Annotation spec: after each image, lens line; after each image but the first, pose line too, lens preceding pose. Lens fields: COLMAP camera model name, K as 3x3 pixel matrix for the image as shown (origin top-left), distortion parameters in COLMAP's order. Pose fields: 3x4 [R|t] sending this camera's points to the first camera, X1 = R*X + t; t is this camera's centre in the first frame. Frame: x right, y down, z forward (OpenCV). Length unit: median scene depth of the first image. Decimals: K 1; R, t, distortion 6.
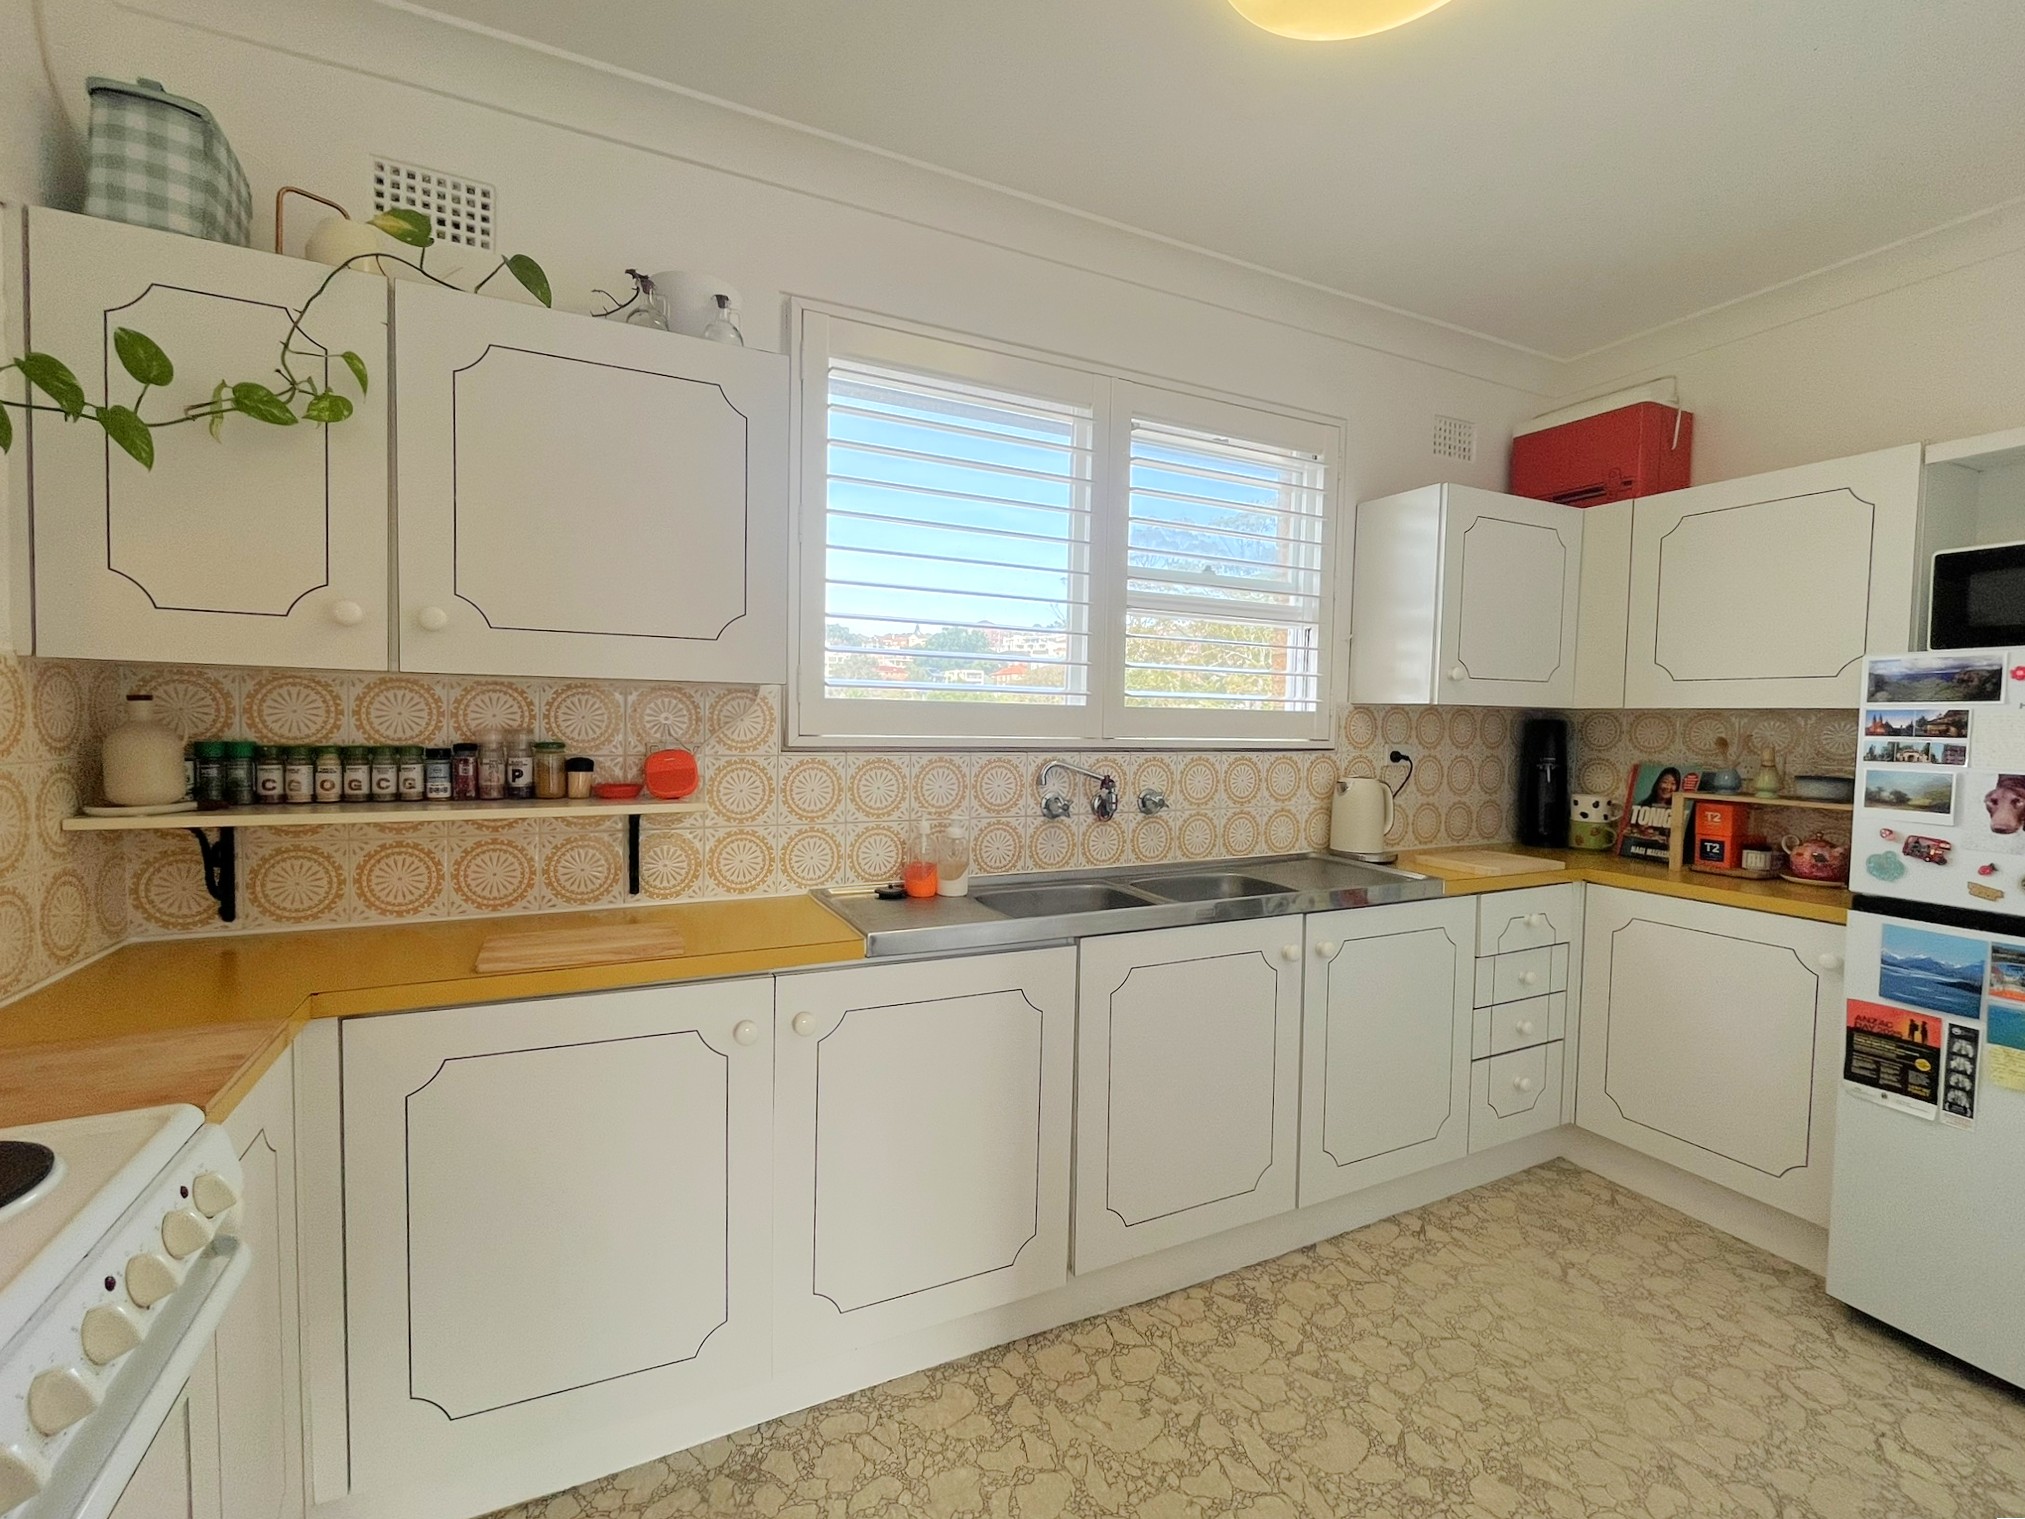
lens RADIAL K [[901.0, 0, 1014.0], [0, 901.0, 759.2], [0, 0, 1]] dist [0.002645, 0.000193]
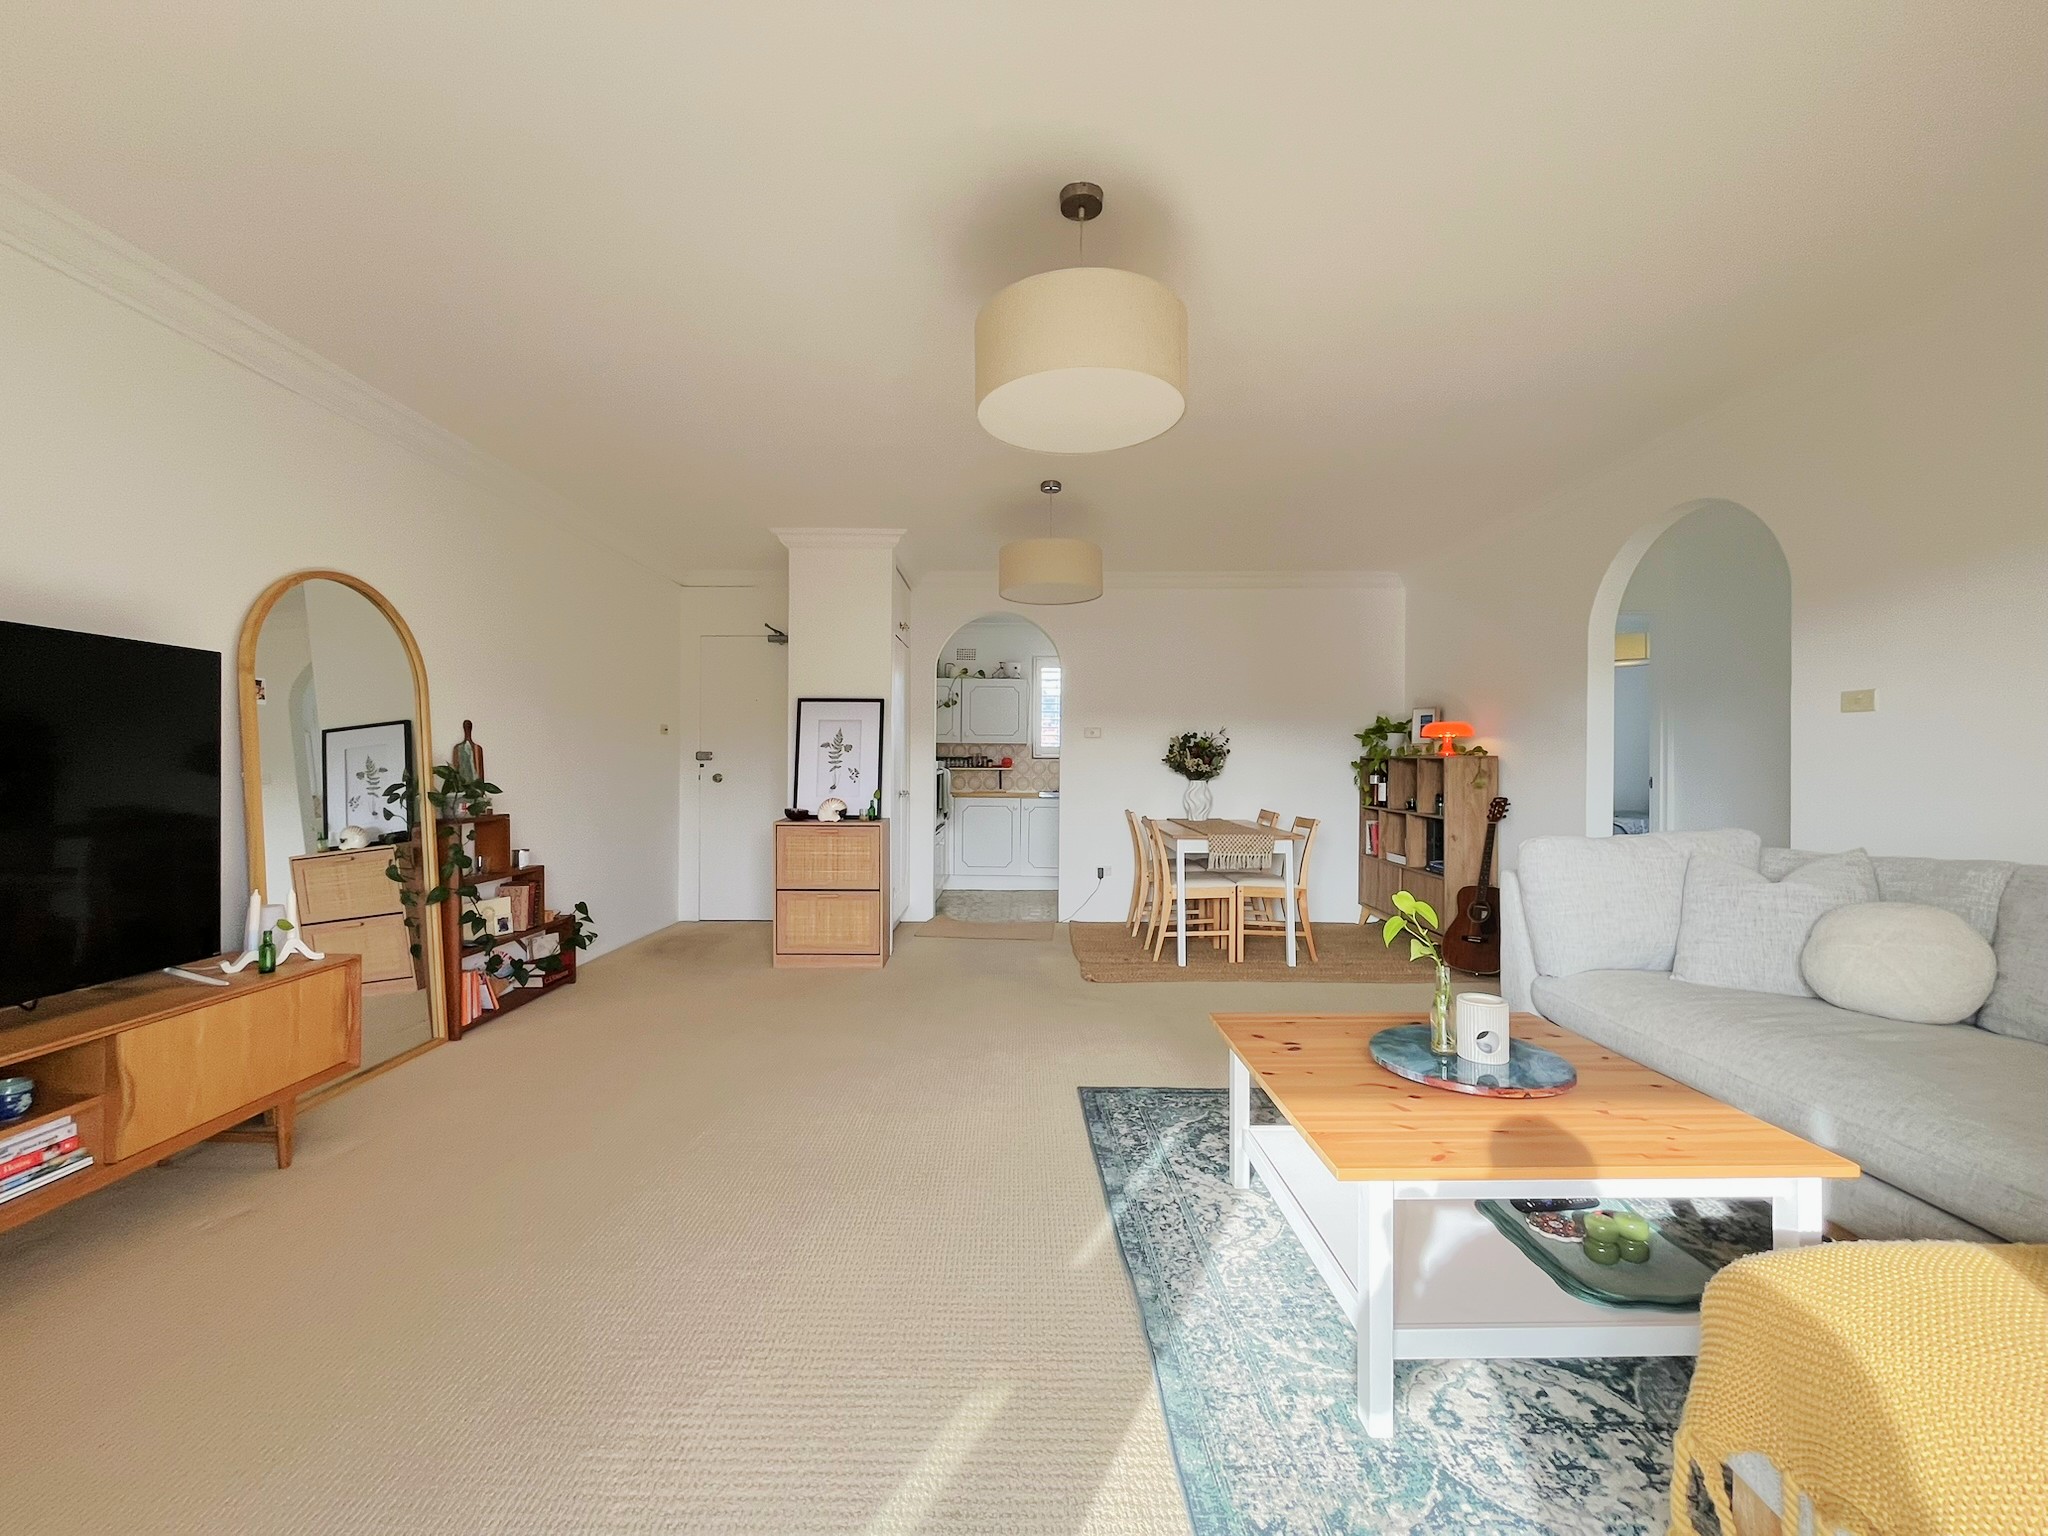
lens RADIAL K [[820.2, 0, 1022.5], [0, 820.2, 767.3], [0, 0, 1]] dist [-0.004209, -0.000238]
pose [[0.906073, -0.009973, -0.423004, 1.552668], [-0.006509, 0.999275, -0.037501, 0.205055], [0.423071, 0.036732, 0.905352, -2.939539]]
